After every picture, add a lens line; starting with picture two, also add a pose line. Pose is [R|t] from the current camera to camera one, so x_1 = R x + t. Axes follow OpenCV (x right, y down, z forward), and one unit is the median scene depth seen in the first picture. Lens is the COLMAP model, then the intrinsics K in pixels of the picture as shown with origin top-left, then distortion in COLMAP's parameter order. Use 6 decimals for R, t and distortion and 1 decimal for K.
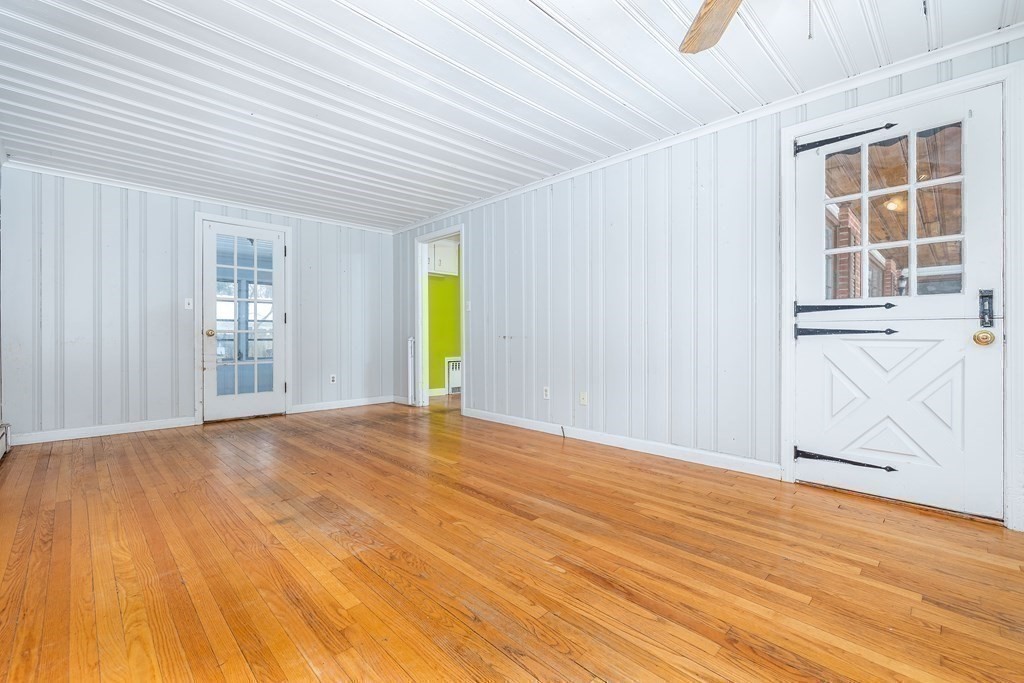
lens RADIAL K [[442.1, 0, 506.4], [0, 442.1, 341.8], [0, 0, 1]] dist [-0.002628, 0.000349]
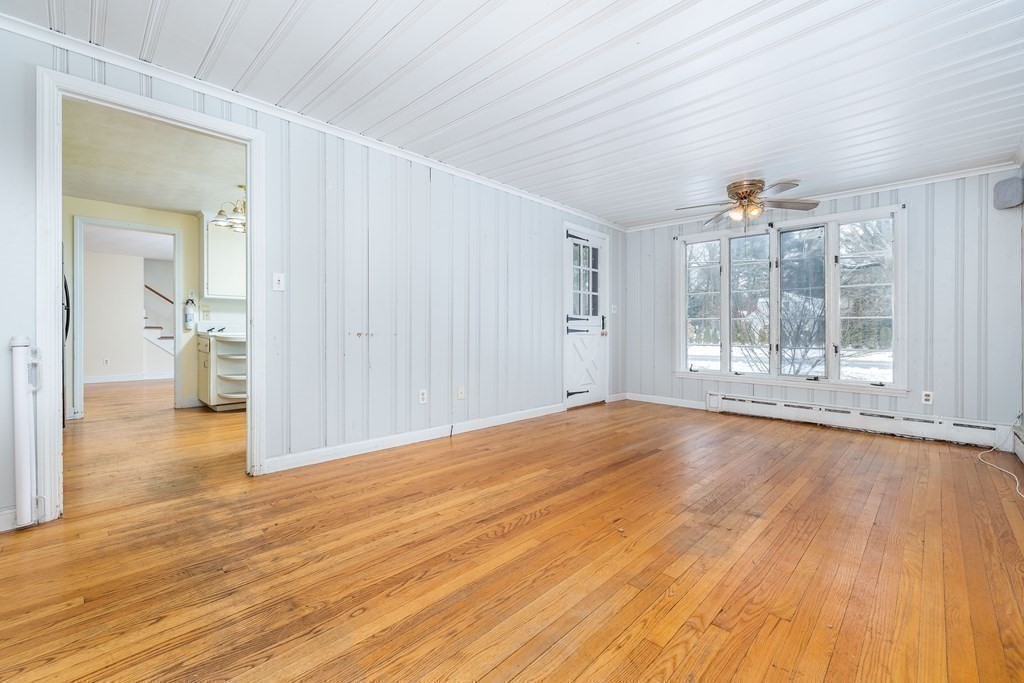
lens RADIAL K [[442.1, 0, 510.5], [0, 442.1, 333.3], [0, 0, 1]] dist [-0.002628, 0.000349]
pose [[-0.031184, -0.005698, 0.999497, -1.277150], [0.008732, 0.999944, 0.005973, -0.025101], [-0.999476, 0.008914, -0.031132, 1.345815]]
